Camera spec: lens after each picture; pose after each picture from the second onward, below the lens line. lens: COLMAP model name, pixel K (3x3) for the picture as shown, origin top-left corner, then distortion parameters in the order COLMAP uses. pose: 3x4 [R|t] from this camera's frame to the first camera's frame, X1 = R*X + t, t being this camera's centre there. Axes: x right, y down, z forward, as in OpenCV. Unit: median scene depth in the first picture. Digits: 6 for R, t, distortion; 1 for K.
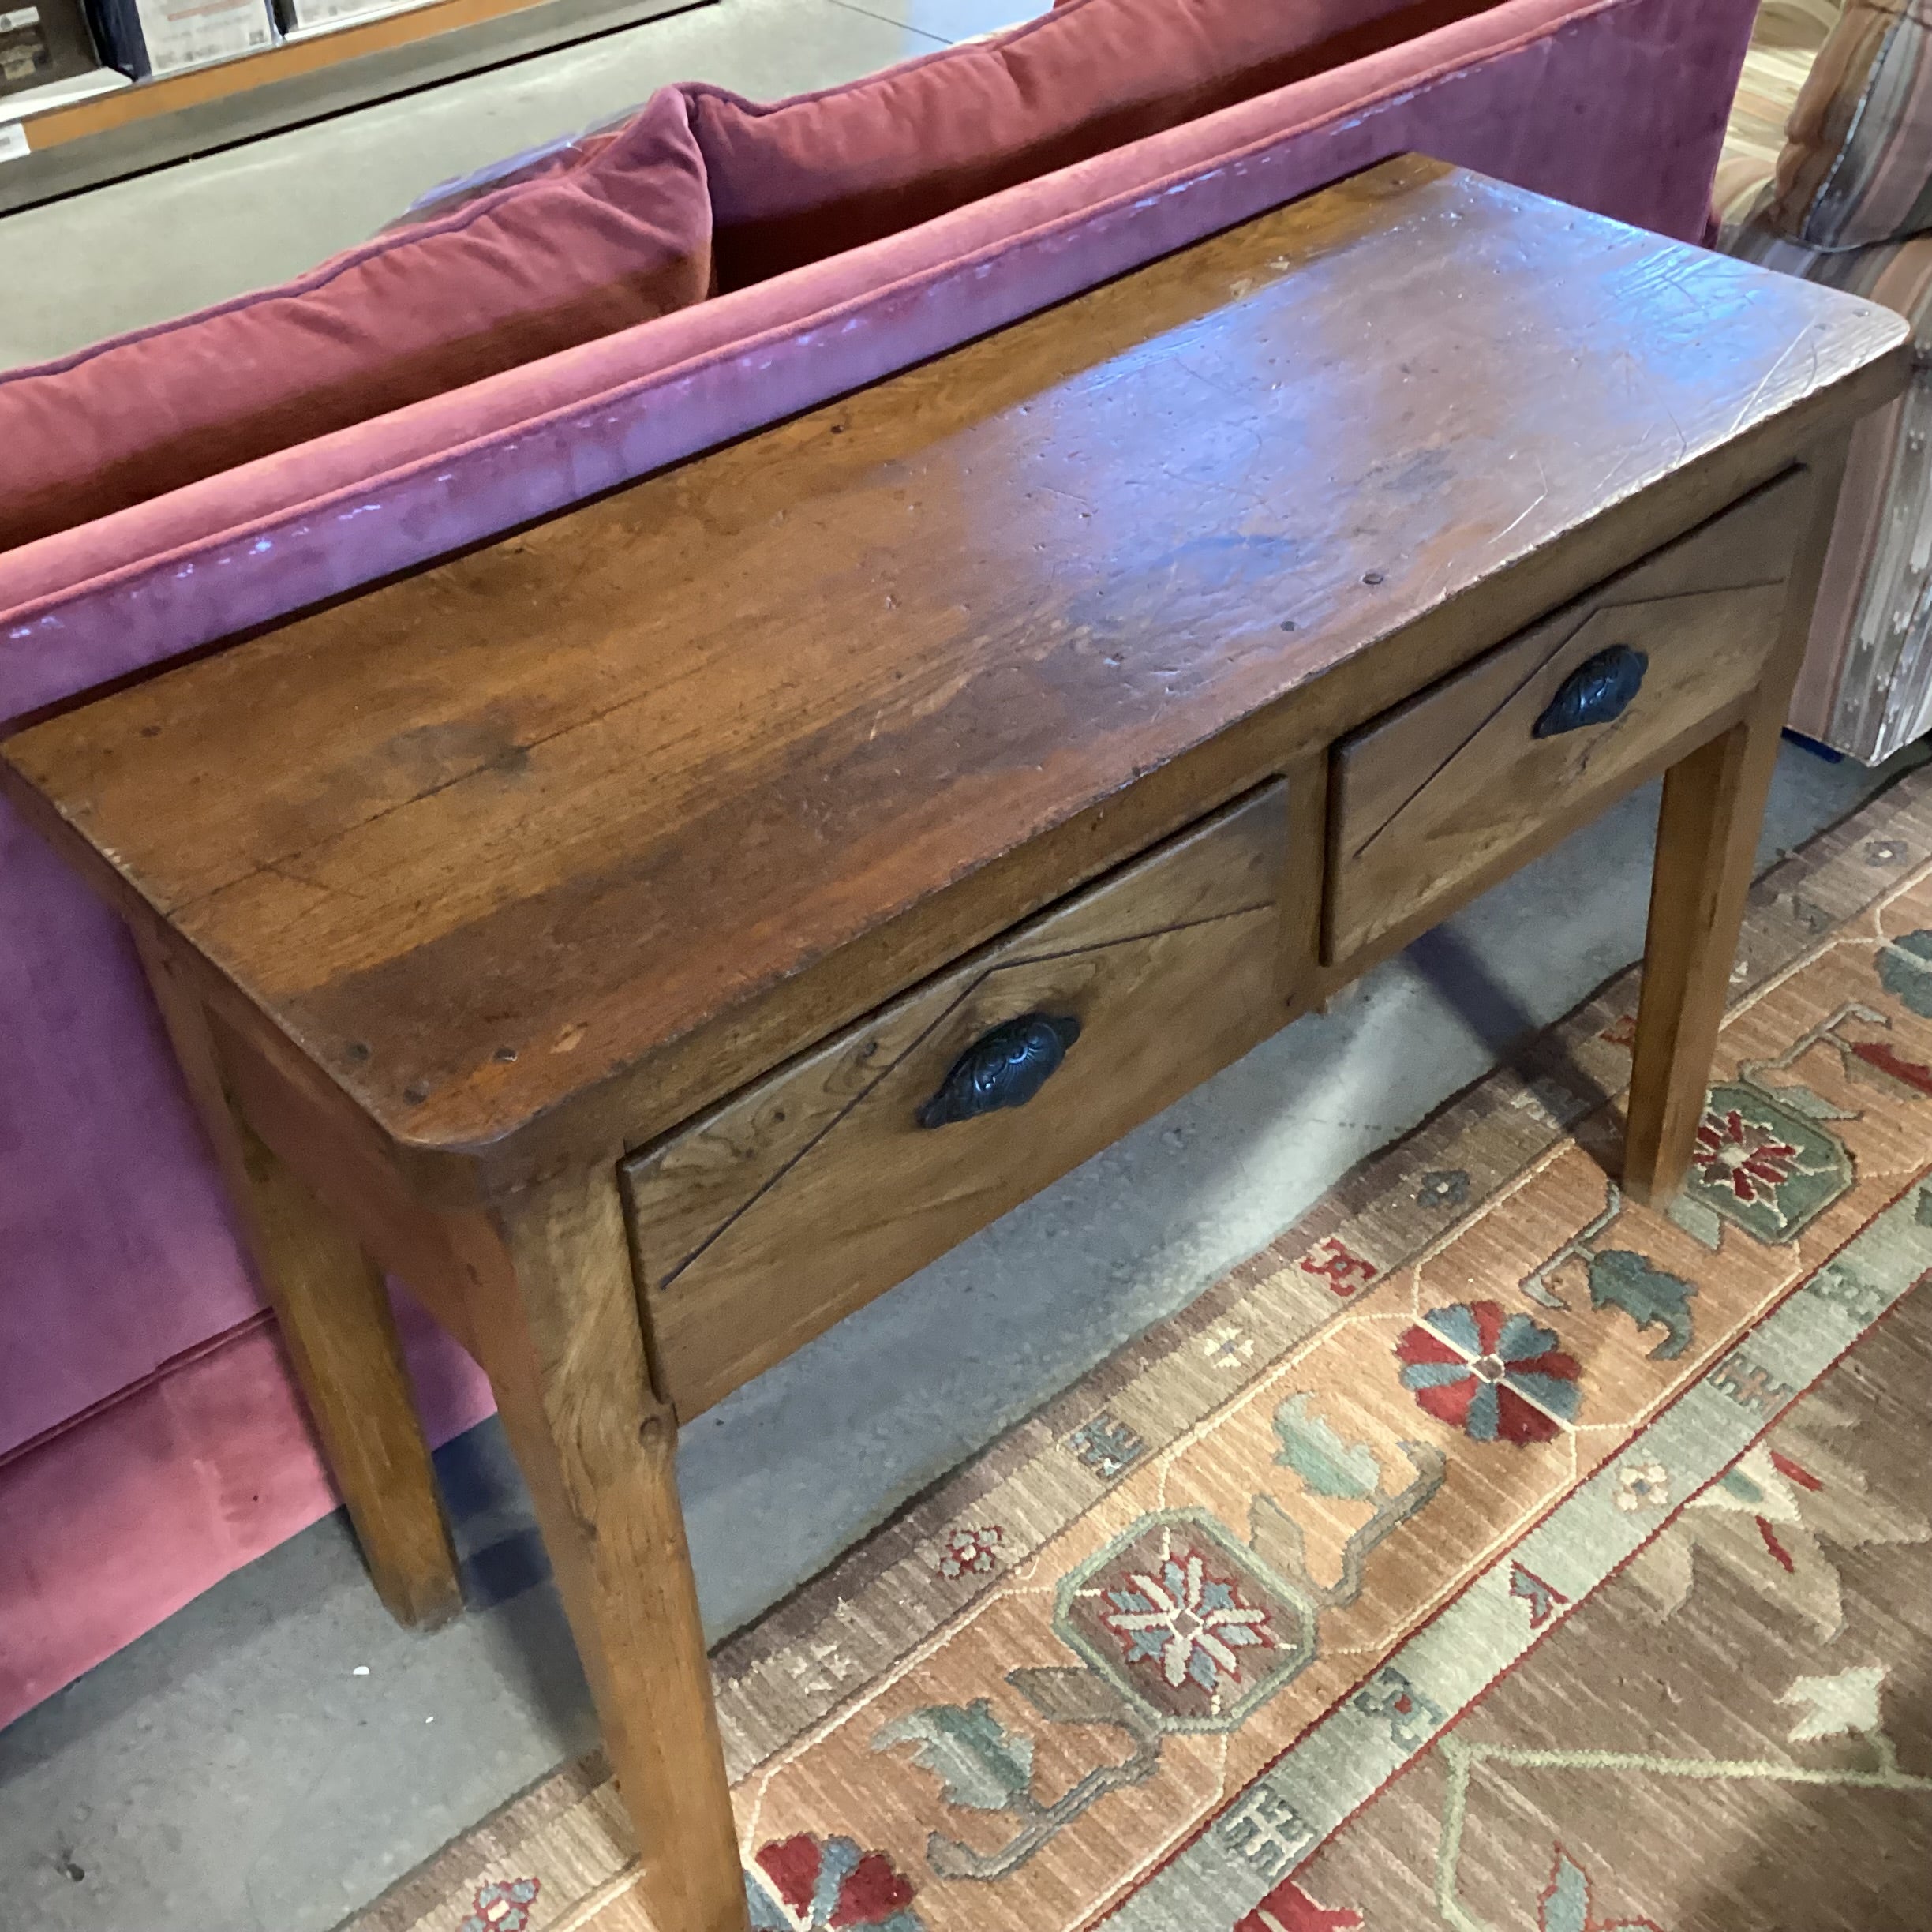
lens RADIAL K [[2301.3, 0, 966.0], [0, 2301.3, 966.0], [0, 0, 1]] dist [0.150261, -0.345897]
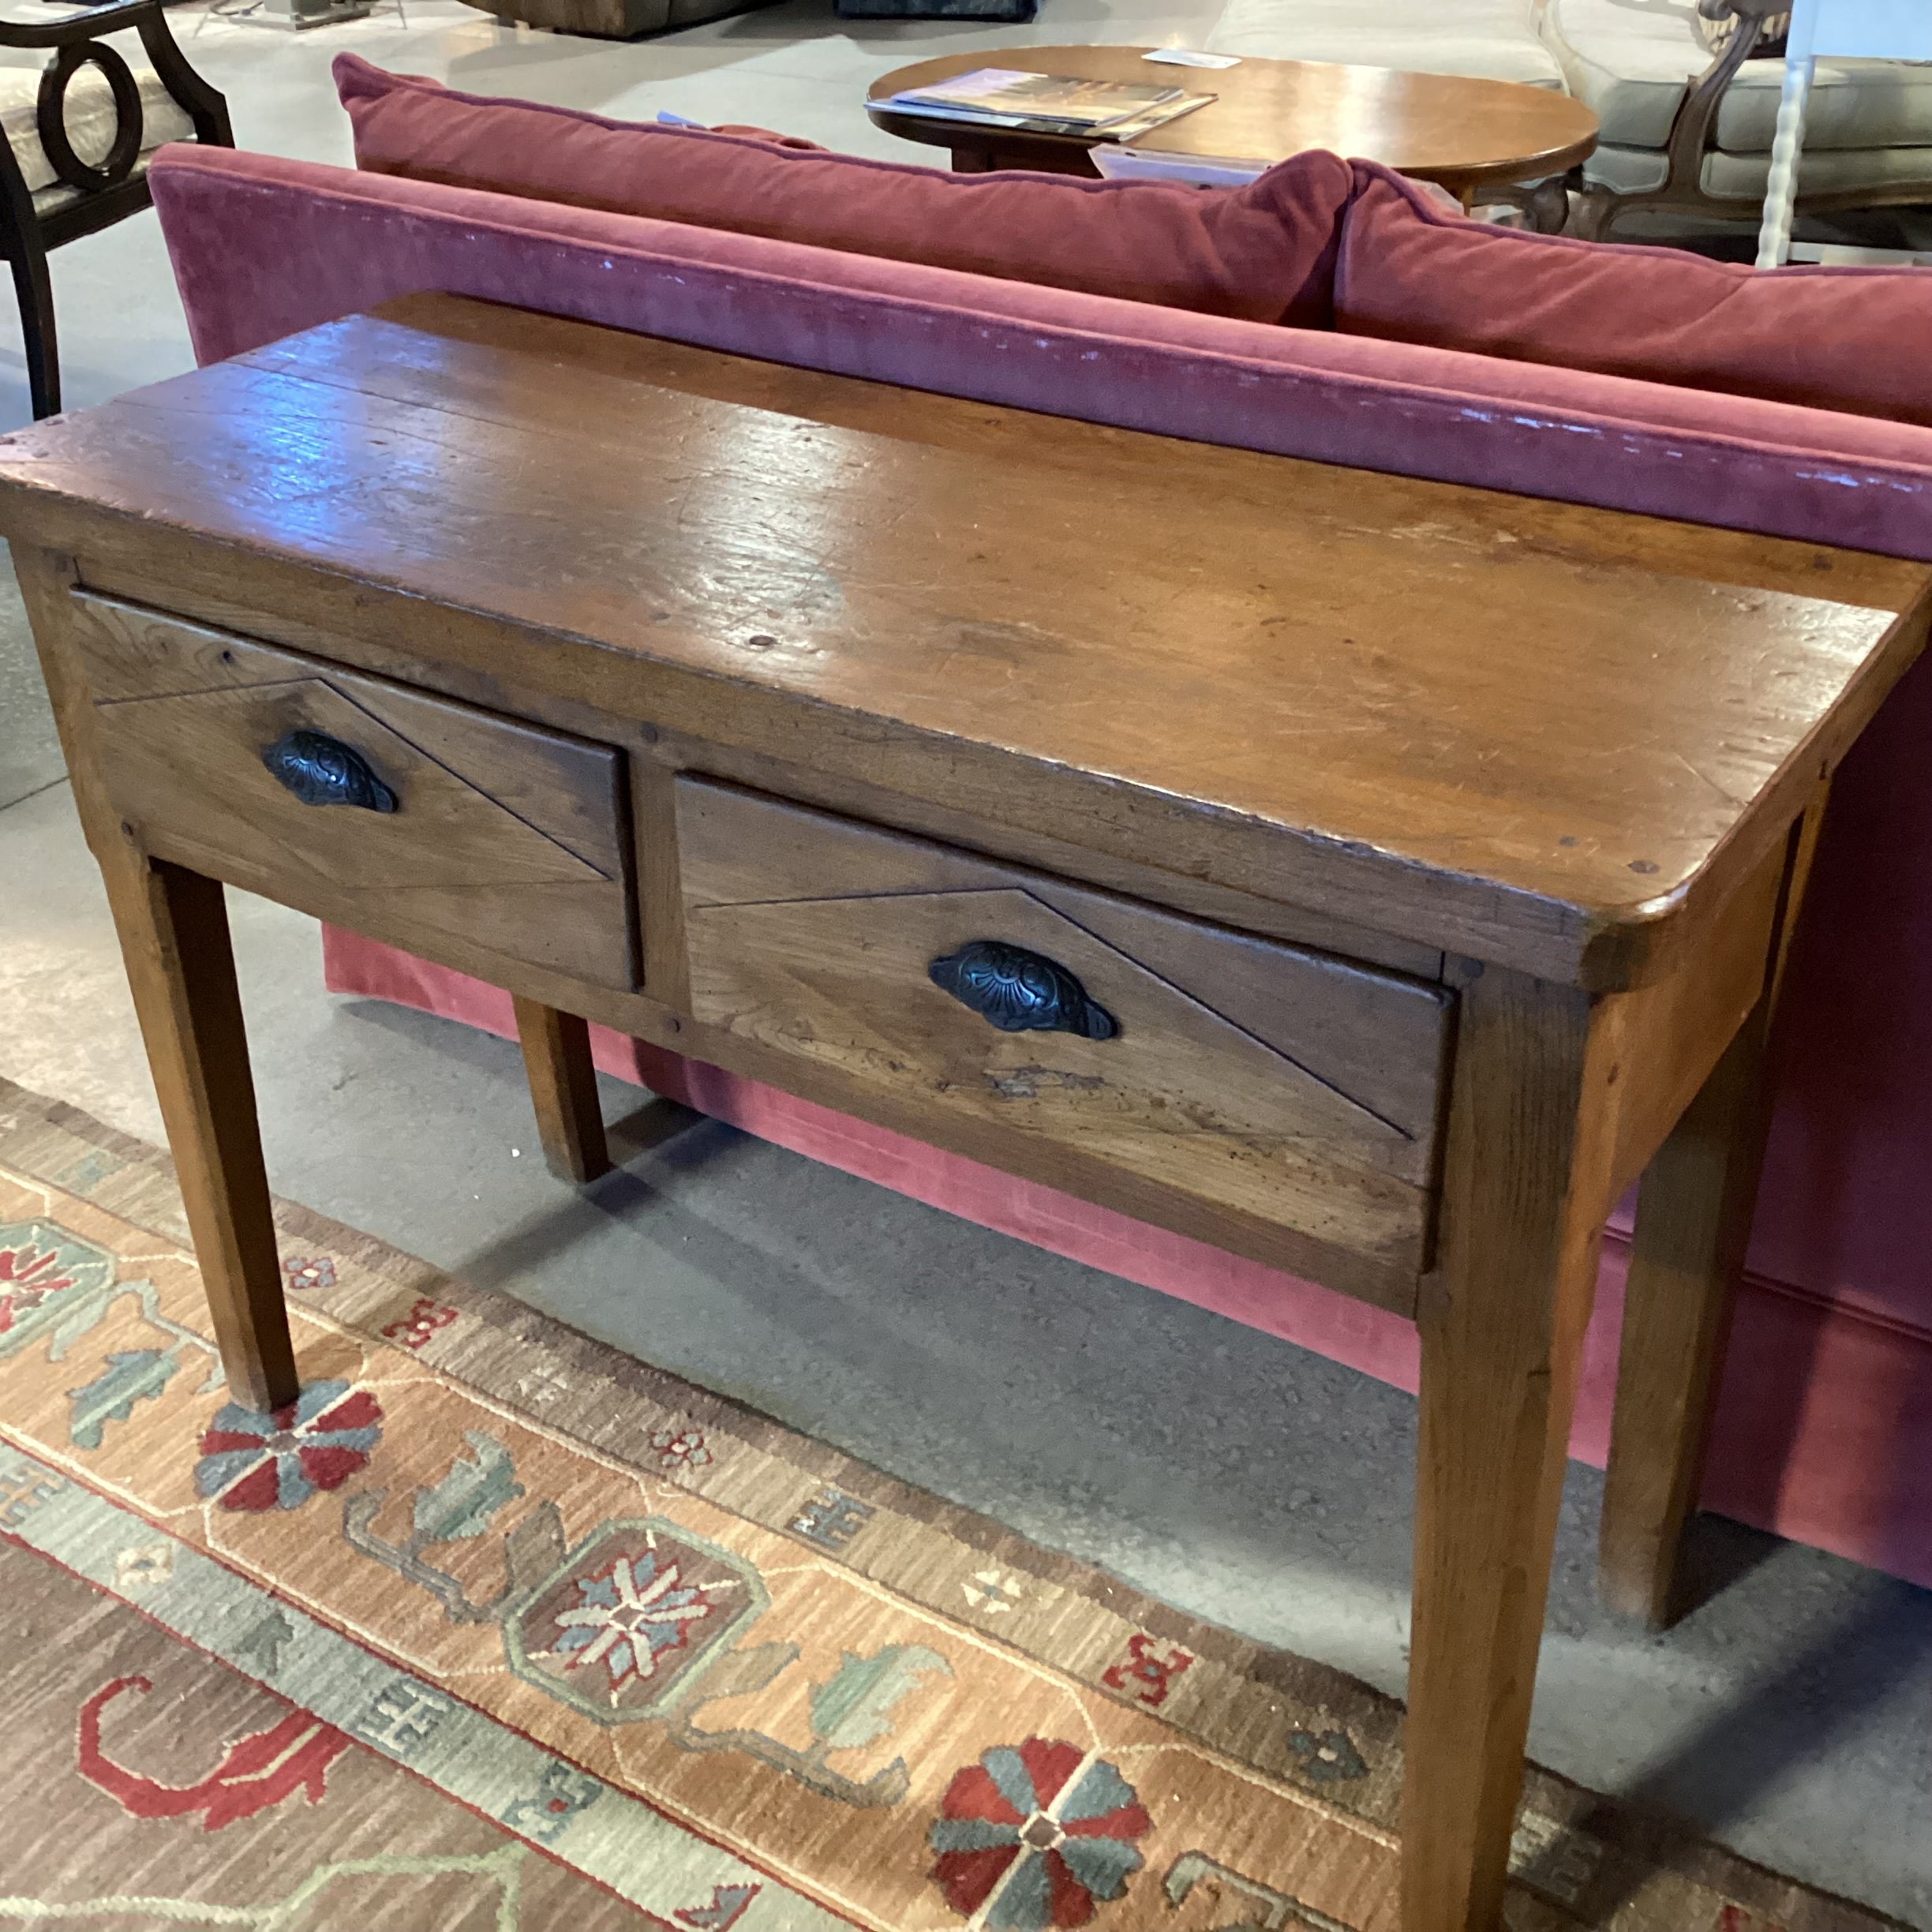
lens RADIAL K [[2301.3, 0, 966.0], [0, 2301.3, 966.0], [0, 0, 1]] dist [0.150261, -0.345897]
pose [[0.267385, 0.533950, -0.802124, 0.765080], [-0.602788, 0.742128, 0.293075, -0.295388], [0.751766, 0.405147, 0.520293, 0.468205]]
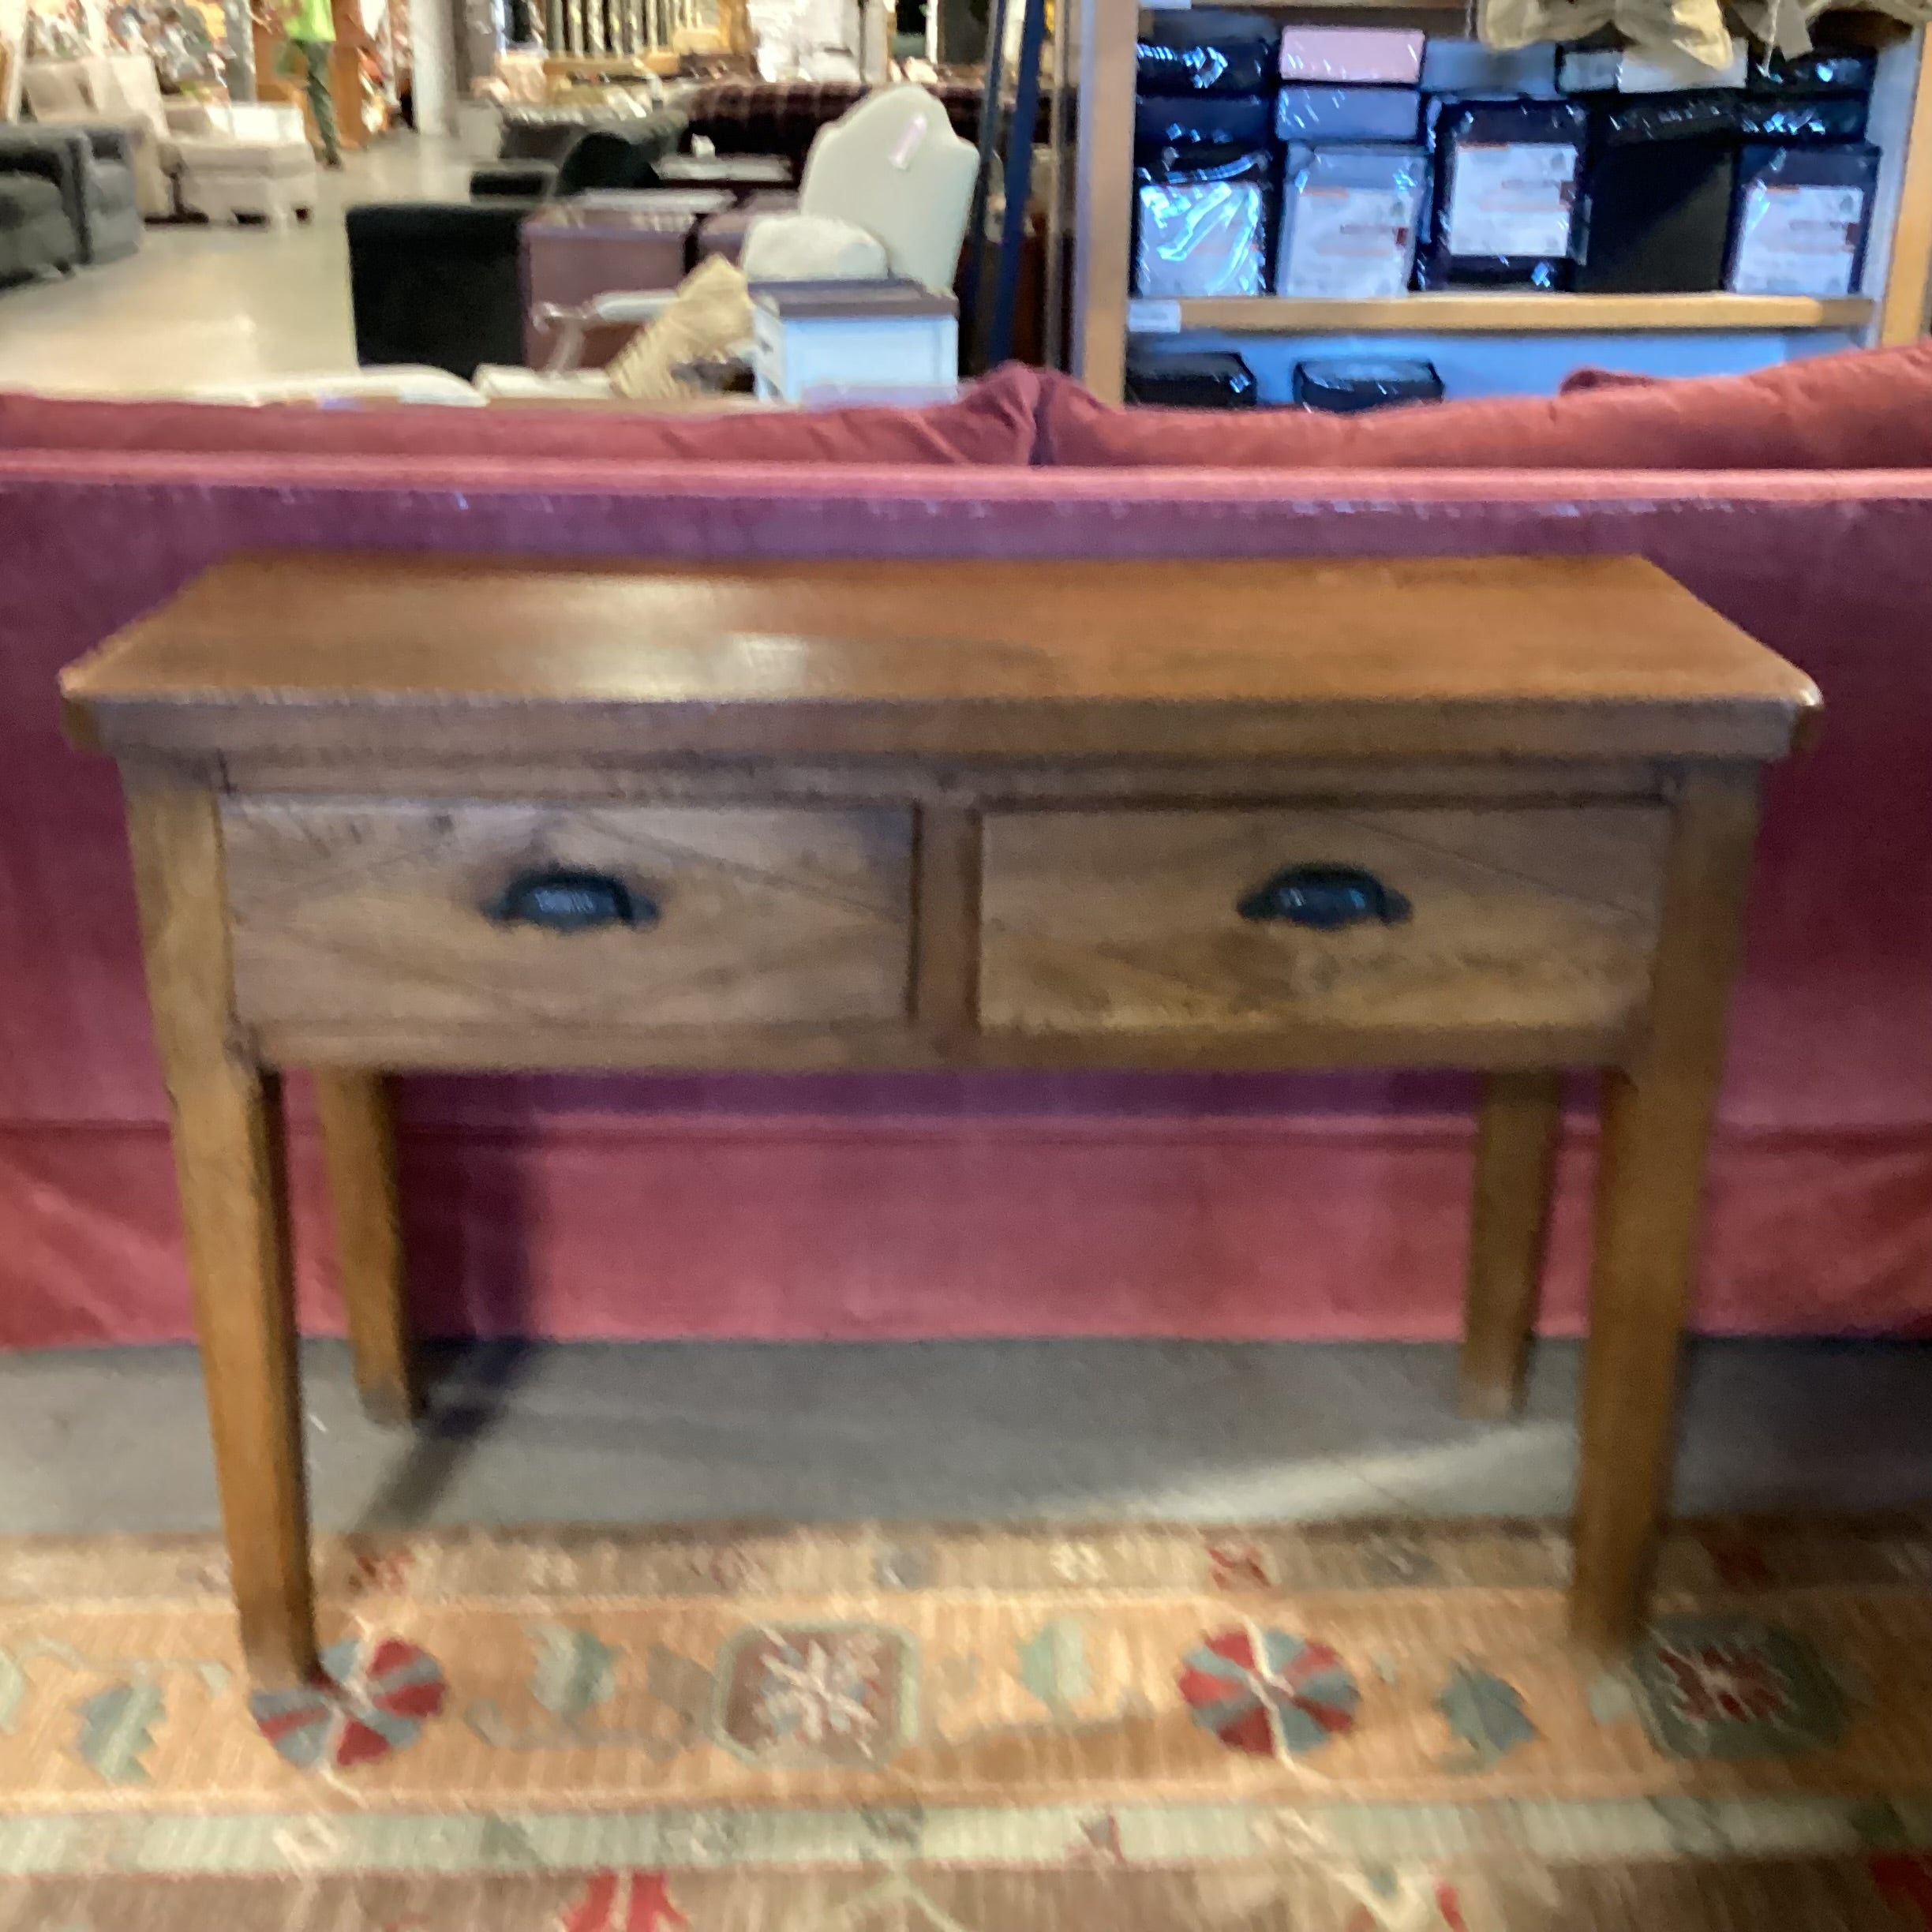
lens RADIAL K [[2310.4, 0, 966.0], [0, 2310.4, 966.0], [0, 0, 1]] dist [0.125825, -0.270460]
pose [[0.760254, 0.286261, -0.583154, 0.653084], [-0.444307, 0.884015, -0.145291, 0.113423], [0.473926, 0.369558, 0.799263, 0.066684]]
